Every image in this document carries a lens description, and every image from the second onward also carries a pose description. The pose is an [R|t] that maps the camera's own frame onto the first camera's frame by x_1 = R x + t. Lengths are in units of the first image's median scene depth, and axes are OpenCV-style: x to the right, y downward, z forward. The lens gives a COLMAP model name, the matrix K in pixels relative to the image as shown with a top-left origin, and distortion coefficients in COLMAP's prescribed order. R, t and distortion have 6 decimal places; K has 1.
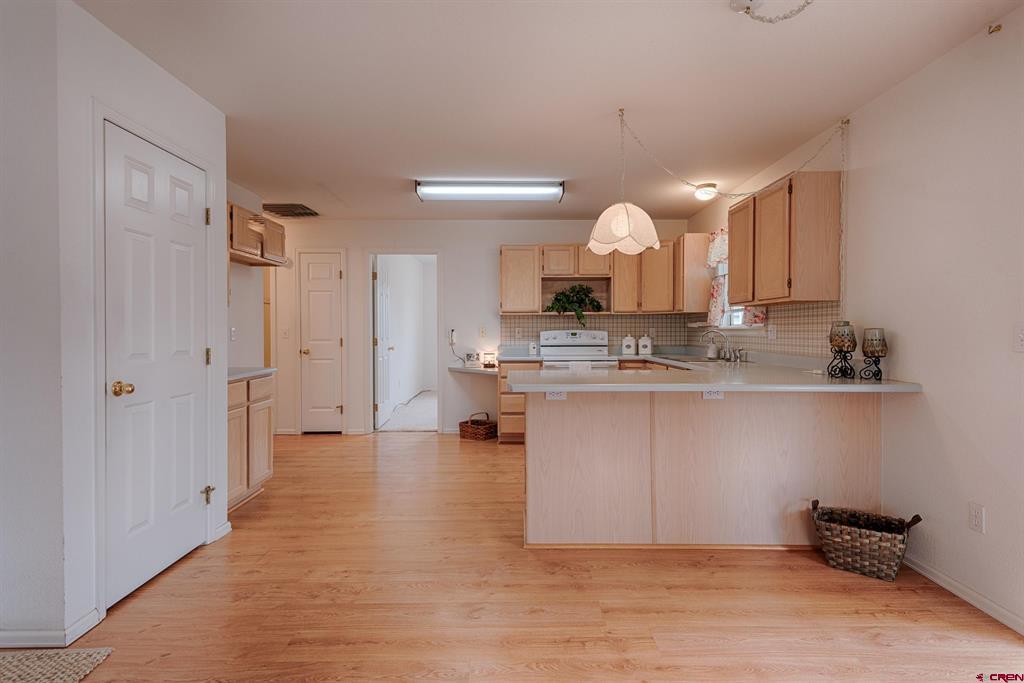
lens RADIAL K [[503.5, 0, 523.6], [0, 503.5, 337.7], [0, 0, 1]] dist [0.008719, -0.001054]
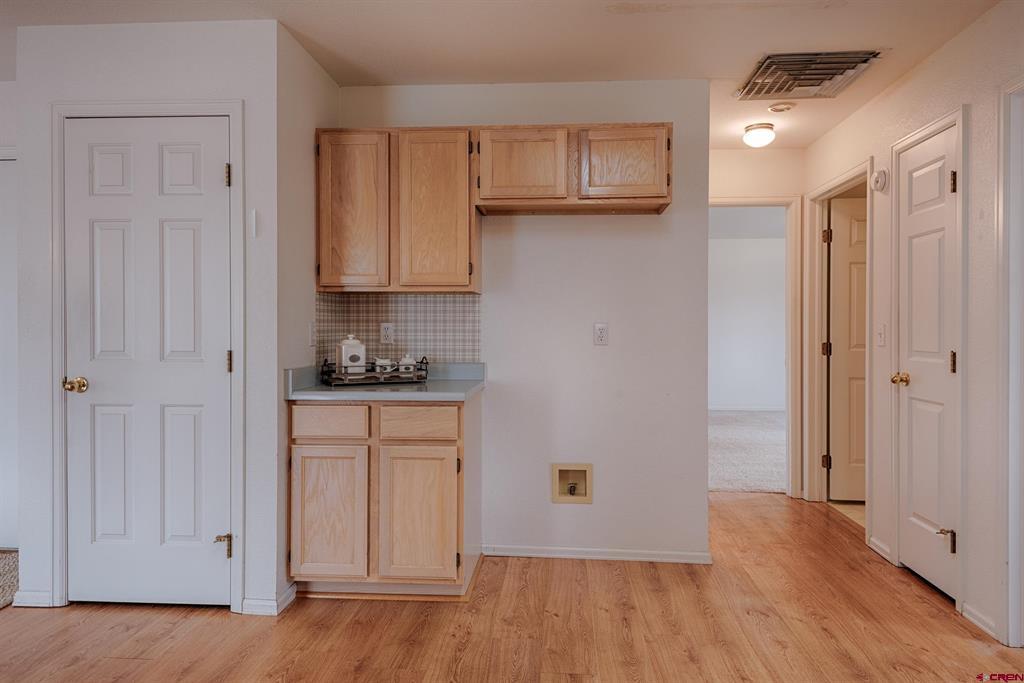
lens RADIAL K [[633.5, 0, 523.0], [0, 633.5, 331.3], [0, 0, 1]] dist [0.004175, -0.003147]
pose [[-0.072545, 0.009445, -0.997320, 0.140334], [-0.019288, 0.999755, 0.010871, -0.013395], [0.997179, 0.020025, -0.072345, 0.744915]]
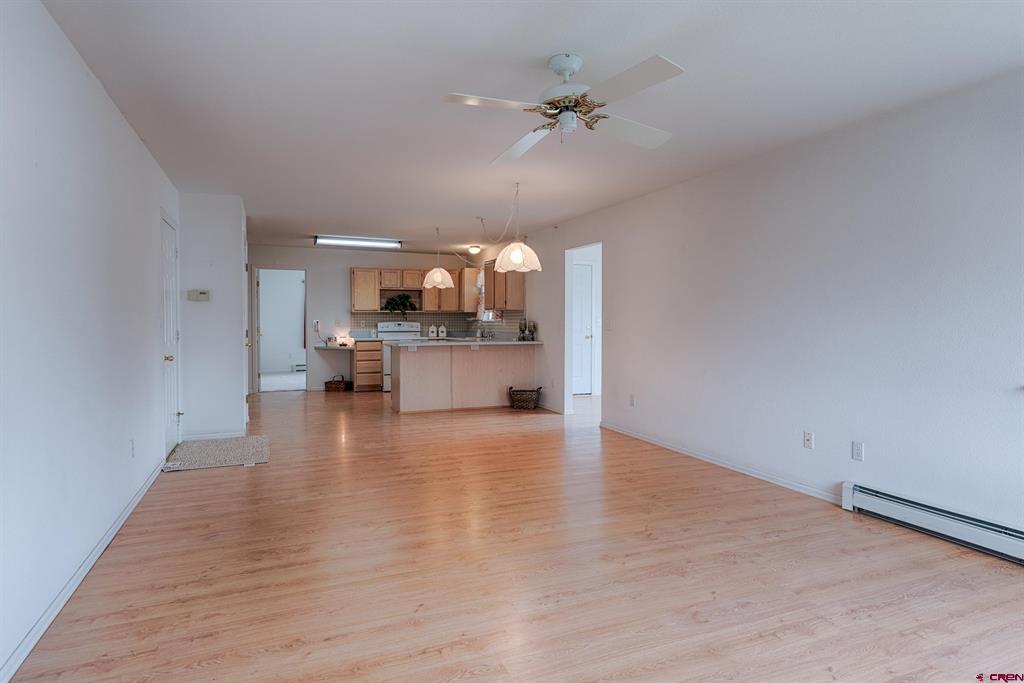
lens RADIAL K [[539.6, 0, 511.0], [0, 539.6, 342.1], [0, 0, 1]] dist [0.005803, 0.000546]
pose [[0.926665, -0.011585, 0.375711, -0.227428], [0.003568, 0.999751, 0.022028, 0.013216], [-0.375873, -0.019072, 0.926475, -0.762946]]
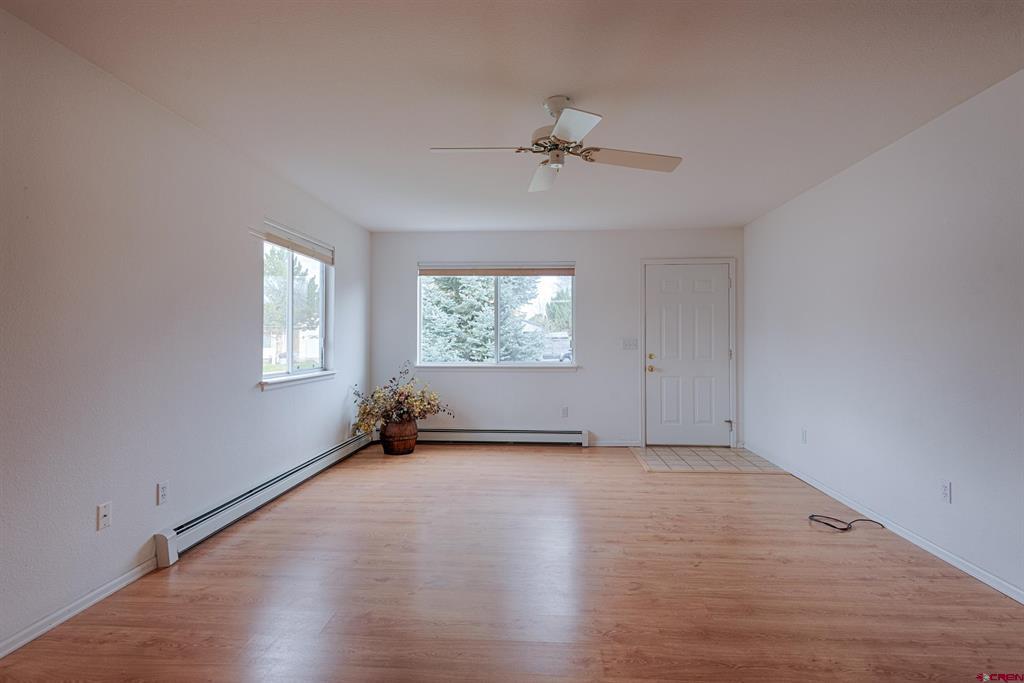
lens RADIAL K [[493.6, 0, 530.8], [0, 493.6, 323.2], [0, 0, 1]] dist [-0.001355, -0.000412]
pose [[-0.998409, 0.000880, 0.056387, -0.014335], [-0.000056, 0.999862, -0.016605, -0.001466], [-0.056394, -0.016582, -0.998271, 0.095533]]
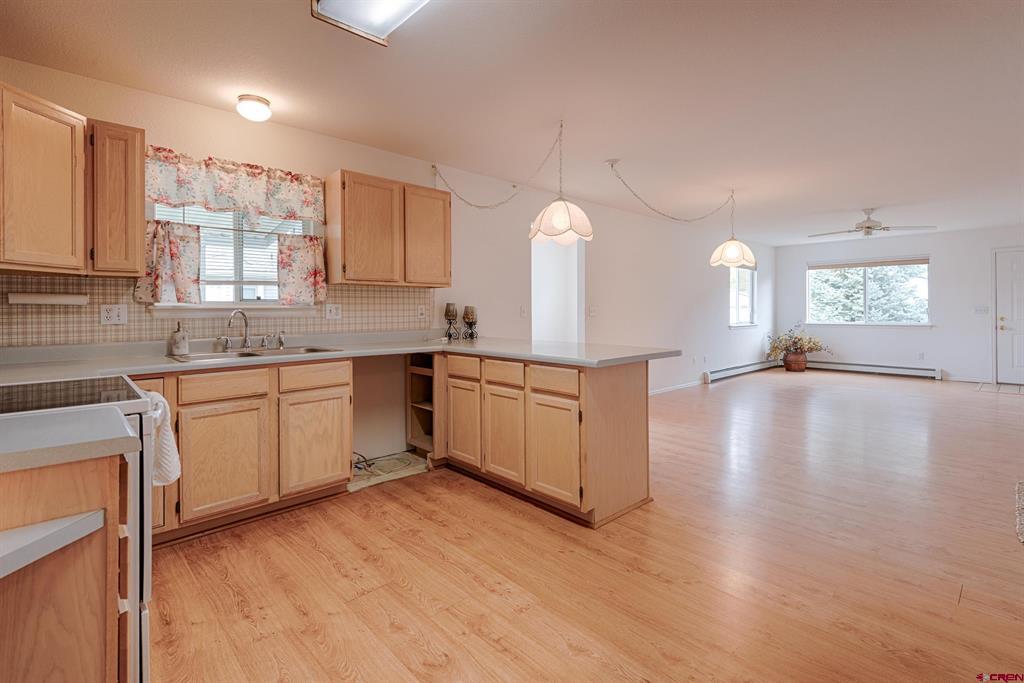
lens RADIAL K [[477.7, 0, 511.2], [0, 477.7, 314.2], [0, 0, 1]] dist [0.023156, -0.003254]
pose [[-0.661911, -0.005077, 0.749565, -0.294185], [0.015951, 0.999655, 0.020856, -0.013951], [-0.749413, 0.025761, -0.661602, 0.957679]]
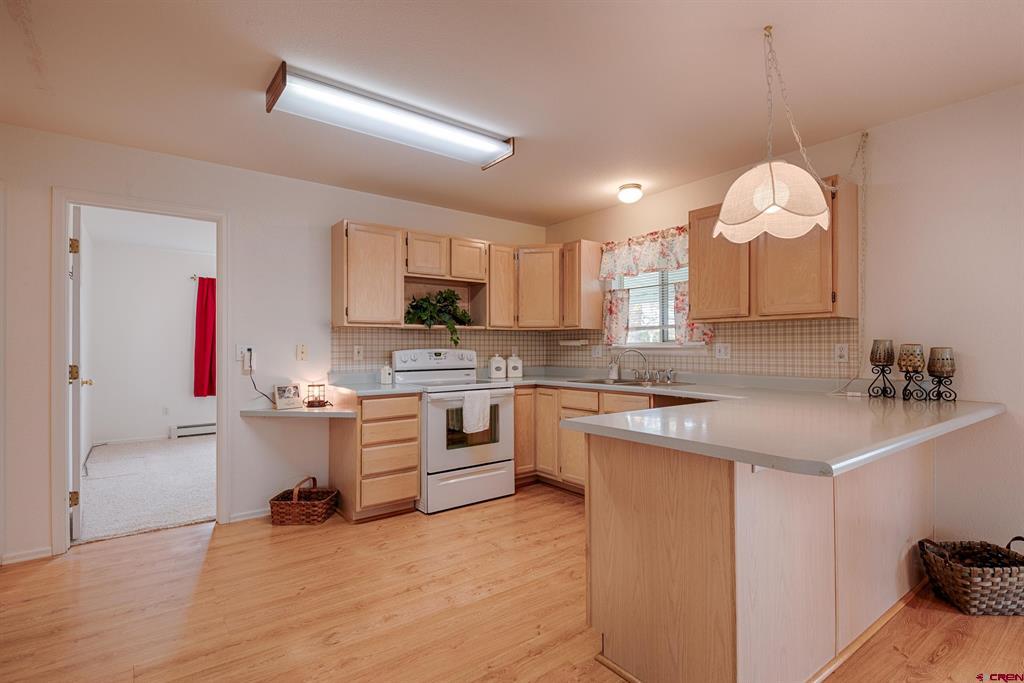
lens RADIAL K [[484.9, 0, 525.3], [0, 484.9, 347.5], [0, 0, 1]] dist [-0.000160, -0.002031]
pose [[0.803675, 0.000263, 0.595068, -0.239112], [0.009867, 0.999857, -0.013769, -0.006422], [-0.594986, 0.016937, 0.803557, 0.350483]]
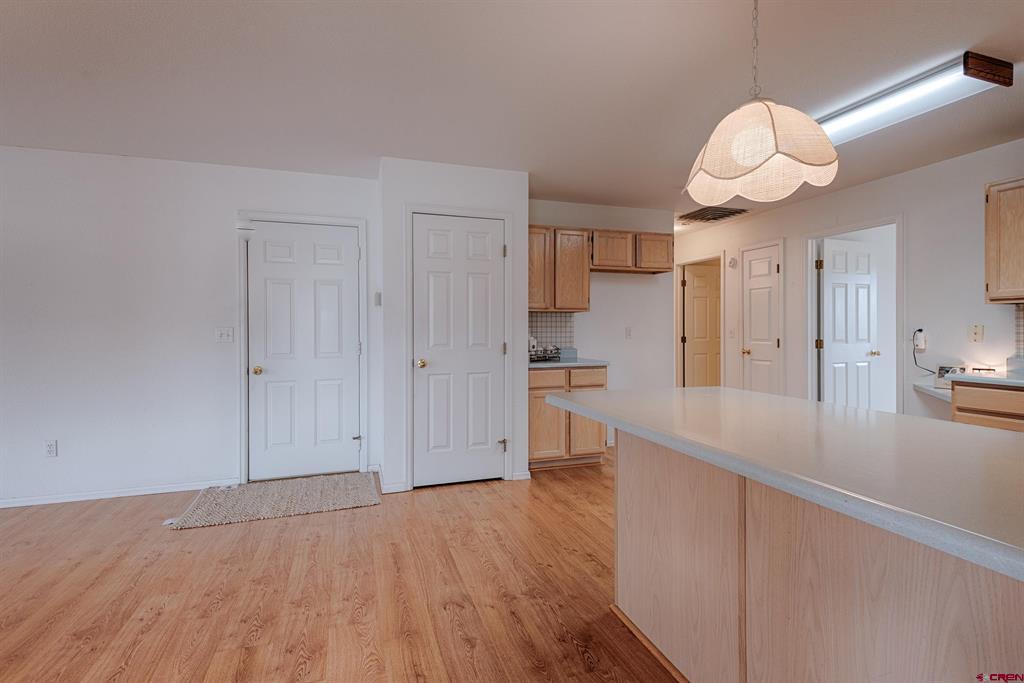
lens RADIAL K [[477.7, 0, 524.5], [0, 477.7, 331.6], [0, 0, 1]] dist [0.023156, -0.003254]
pose [[0.305460, 0.006072, -0.952186, 0.337260], [-0.013889, 0.999902, 0.001921, -0.007213], [0.952104, 0.012638, 0.305514, 0.316890]]
